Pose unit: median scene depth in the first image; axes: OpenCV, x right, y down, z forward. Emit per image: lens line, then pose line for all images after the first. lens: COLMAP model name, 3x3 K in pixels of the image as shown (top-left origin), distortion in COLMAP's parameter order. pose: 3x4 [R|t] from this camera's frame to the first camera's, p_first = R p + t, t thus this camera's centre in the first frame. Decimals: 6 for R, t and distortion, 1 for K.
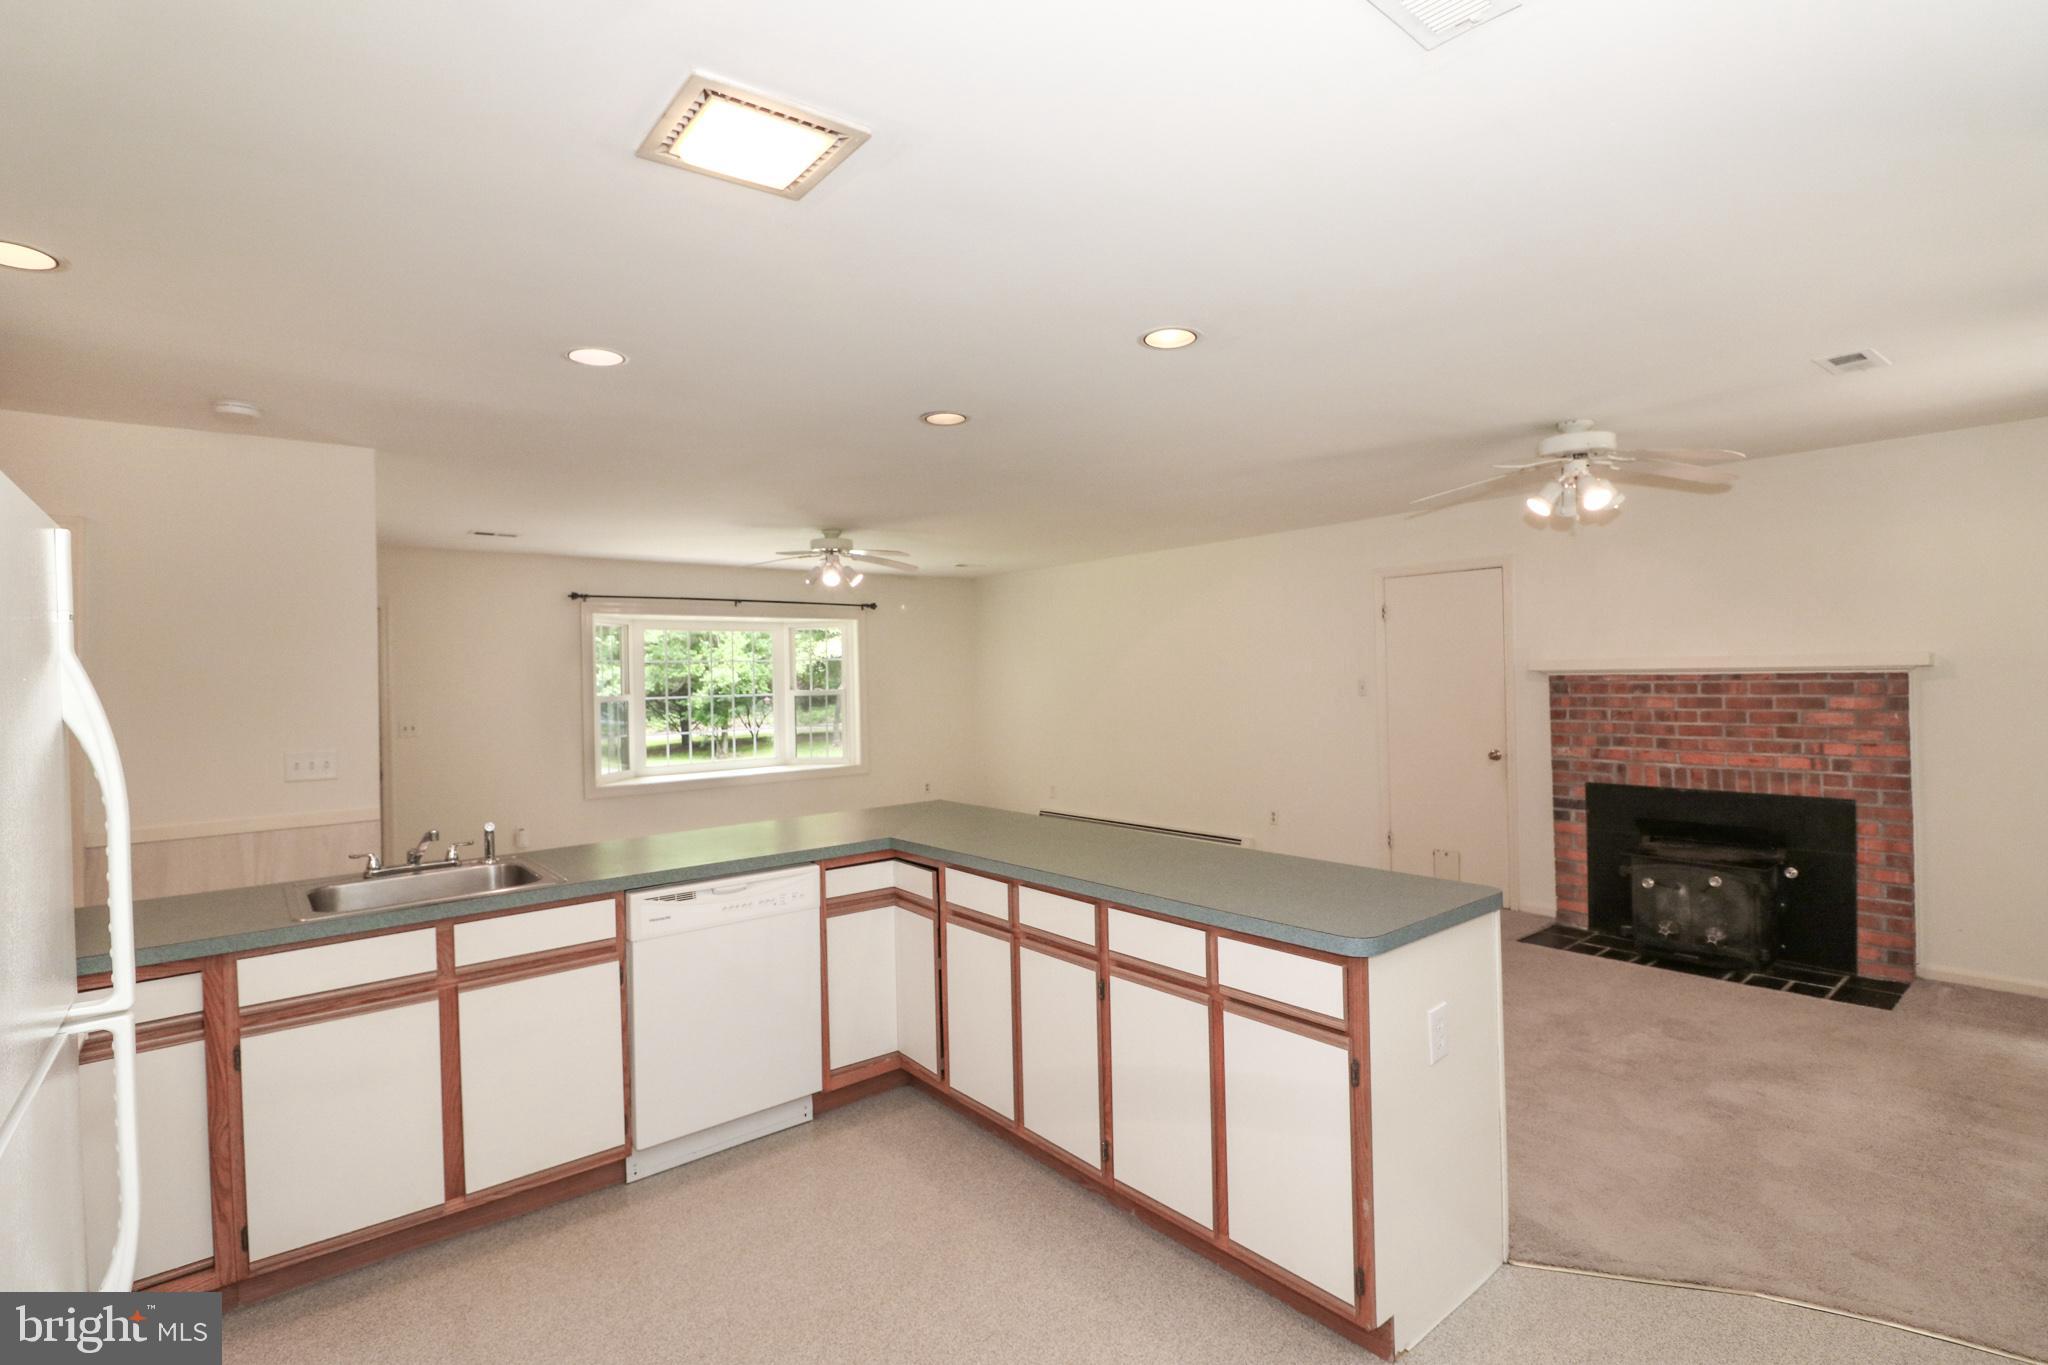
lens RADIAL K [[960.9, 0, 1007.5], [0, 960.9, 681.5], [0, 0, 1]] dist [-0.002228, -0.004642]
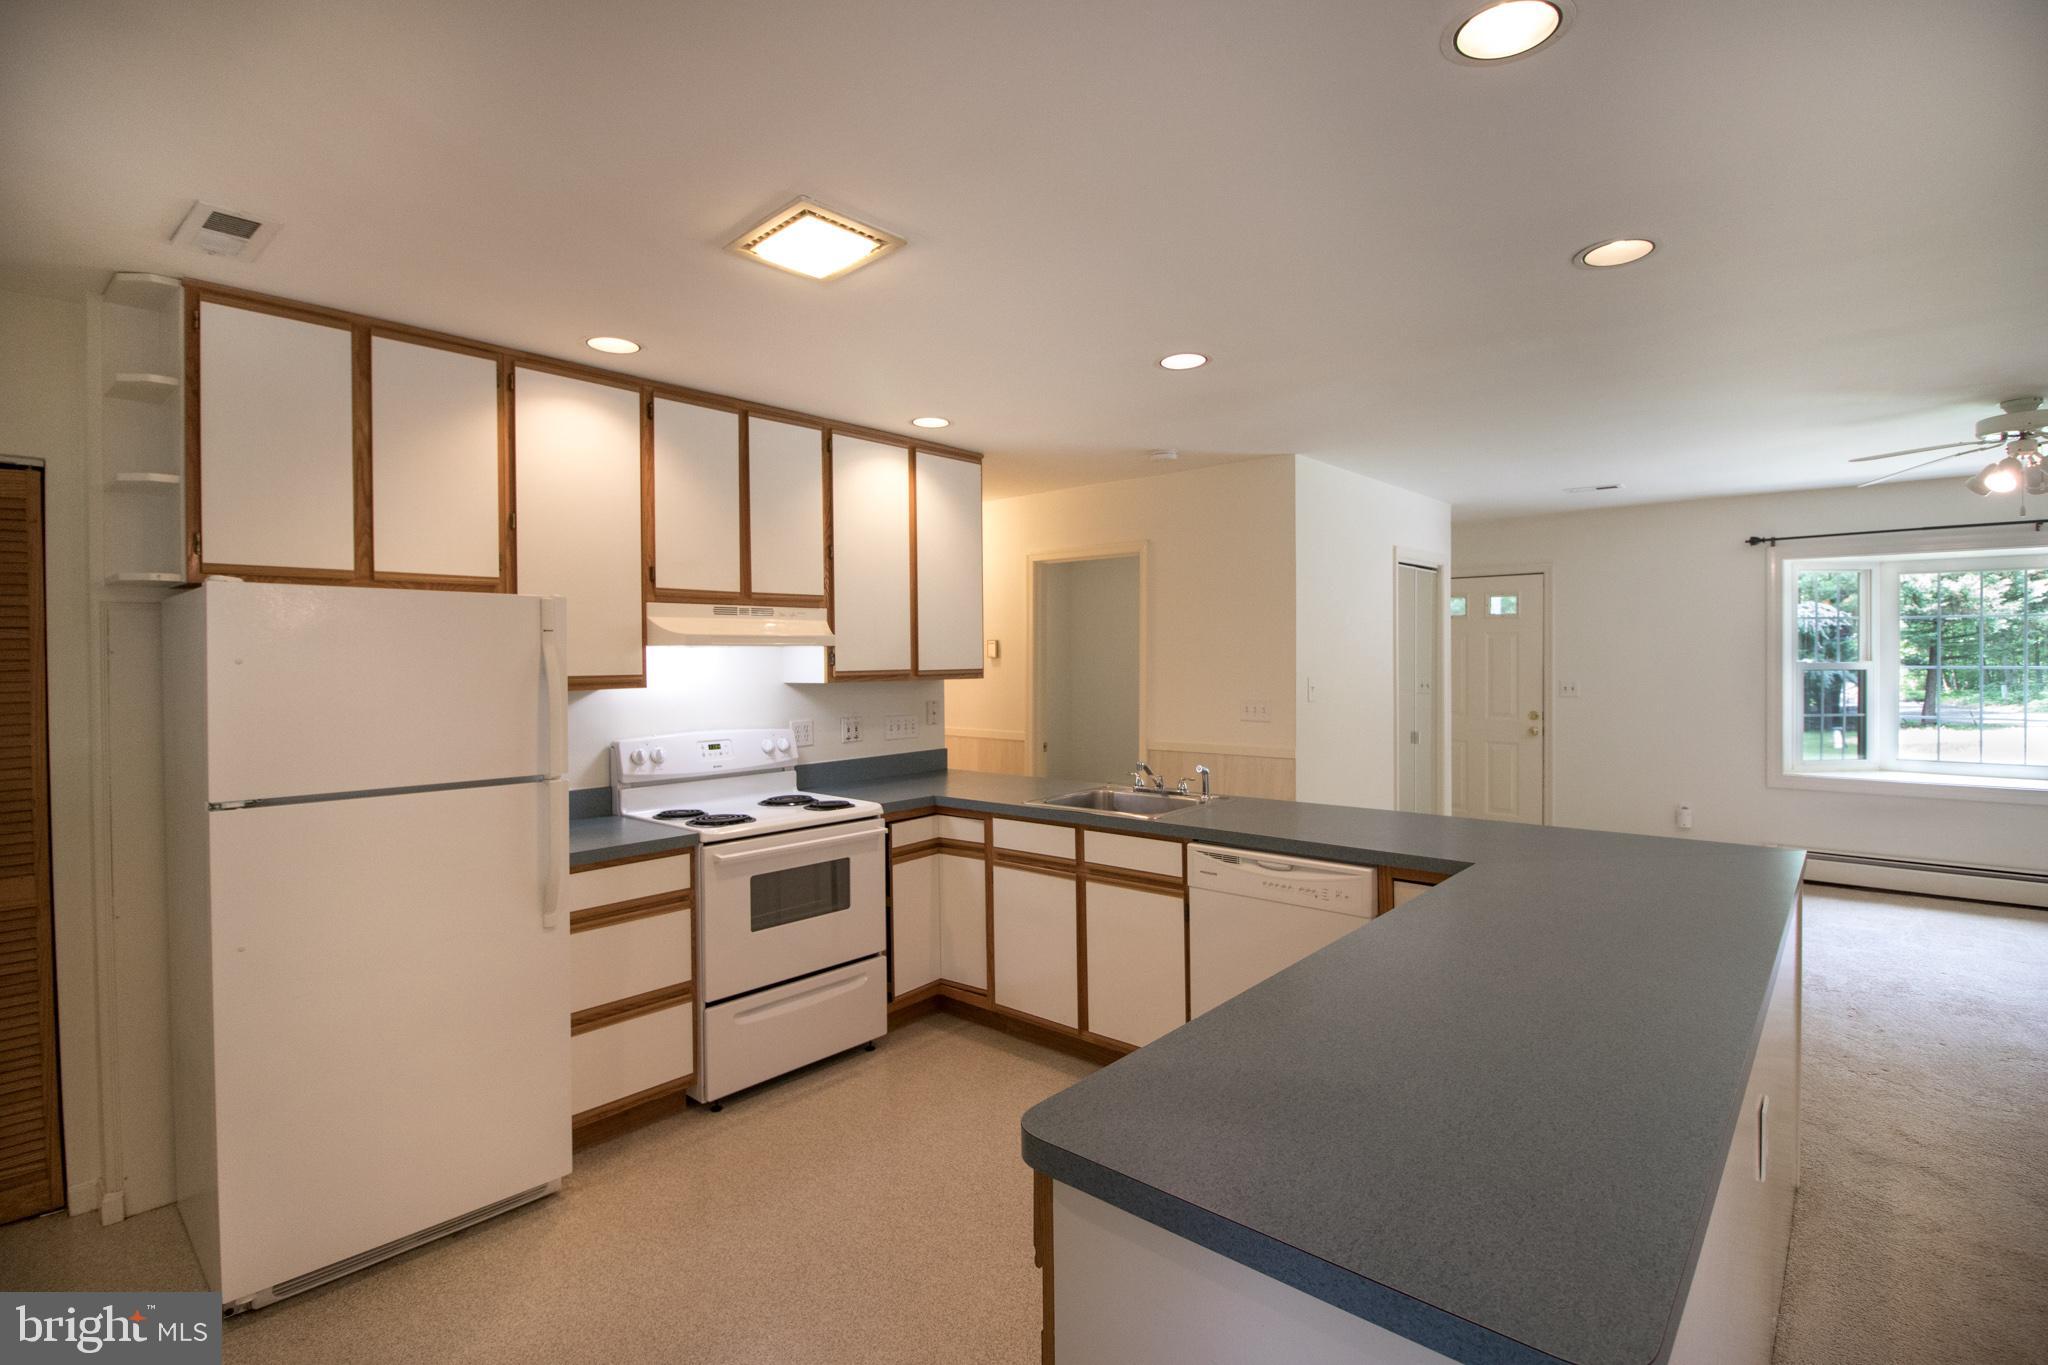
lens RADIAL K [[960.9, 0, 1049.1], [0, 960.9, 662.7], [0, 0, 1]] dist [-0.002228, -0.004642]
pose [[0.171241, 0.029558, -0.984786, 0.396527], [-0.000892, 0.999554, 0.029847, -0.012266], [0.985229, -0.004233, 0.171191, 0.384163]]
